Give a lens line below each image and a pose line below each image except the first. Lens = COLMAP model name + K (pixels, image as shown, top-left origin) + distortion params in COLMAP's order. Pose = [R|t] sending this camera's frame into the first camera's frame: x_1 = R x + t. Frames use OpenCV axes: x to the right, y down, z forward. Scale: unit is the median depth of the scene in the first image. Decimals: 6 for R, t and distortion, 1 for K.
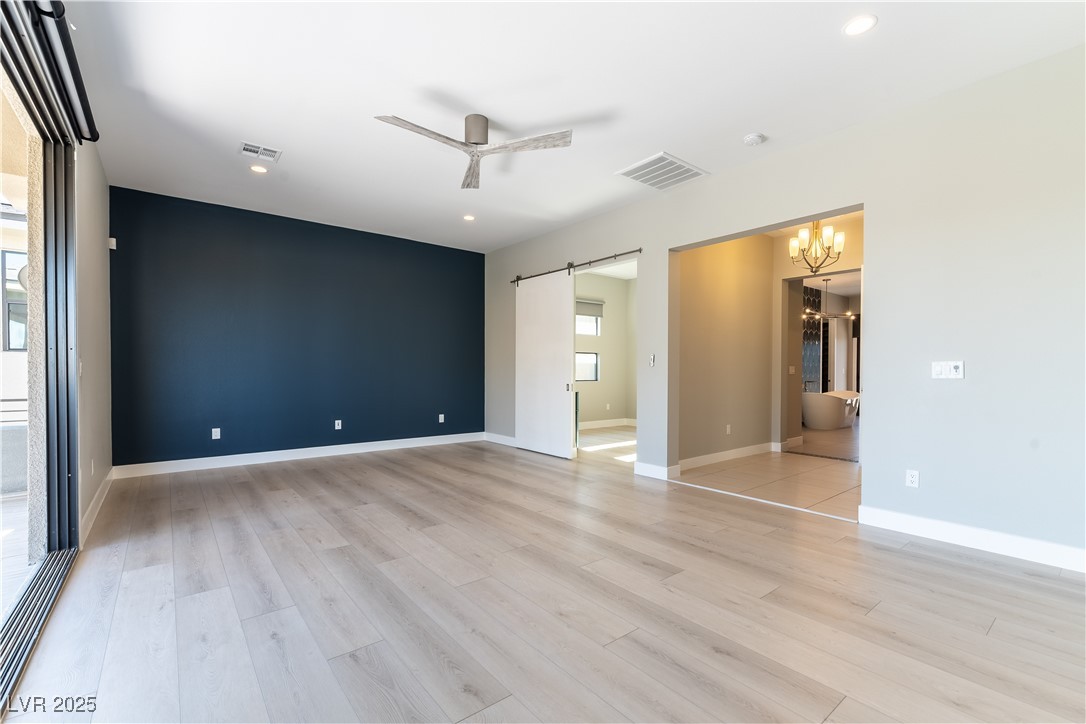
lens RADIAL K [[474.0, 0, 543.6], [0, 474.0, 372.9], [0, 0, 1]] dist [0.004271, -0.001560]
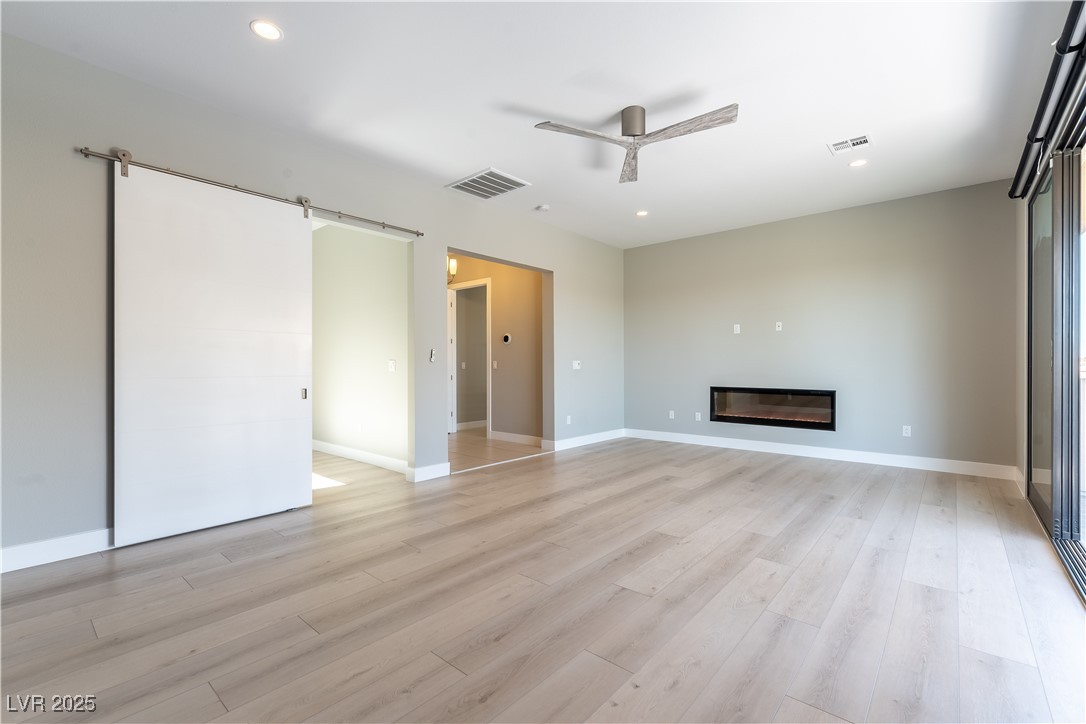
lens RADIAL K [[474.0, 0, 545.2], [0, 474.0, 363.1], [0, 0, 1]] dist [0.004271, -0.001560]
pose [[-0.184963, 0.001750, 0.982744, -1.037905], [0.006841, 0.999976, -0.000493, -0.012494], [-0.982722, 0.006632, -0.184971, 1.320737]]
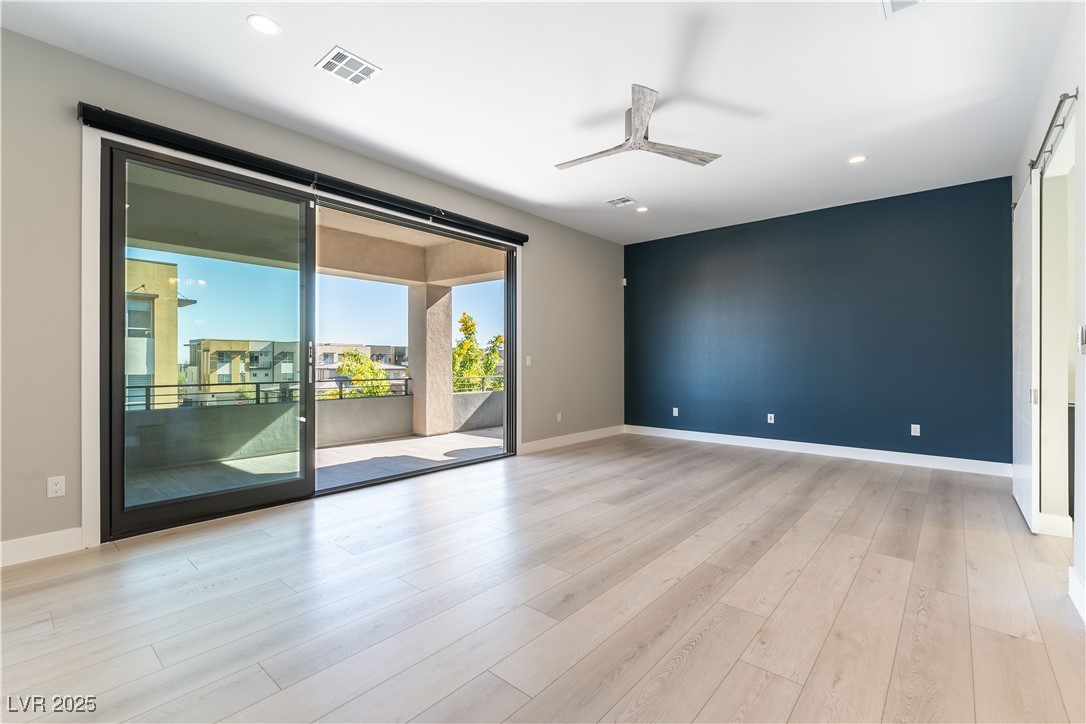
lens RADIAL K [[474.0, 0, 548.2], [0, 474.0, 360.6], [0, 0, 1]] dist [0.004271, -0.001560]
pose [[0.189990, -0.004796, -0.981774, 0.774365], [-0.009020, 0.999937, -0.006630, -0.001450], [0.981745, 0.010115, 0.189935, 0.611941]]
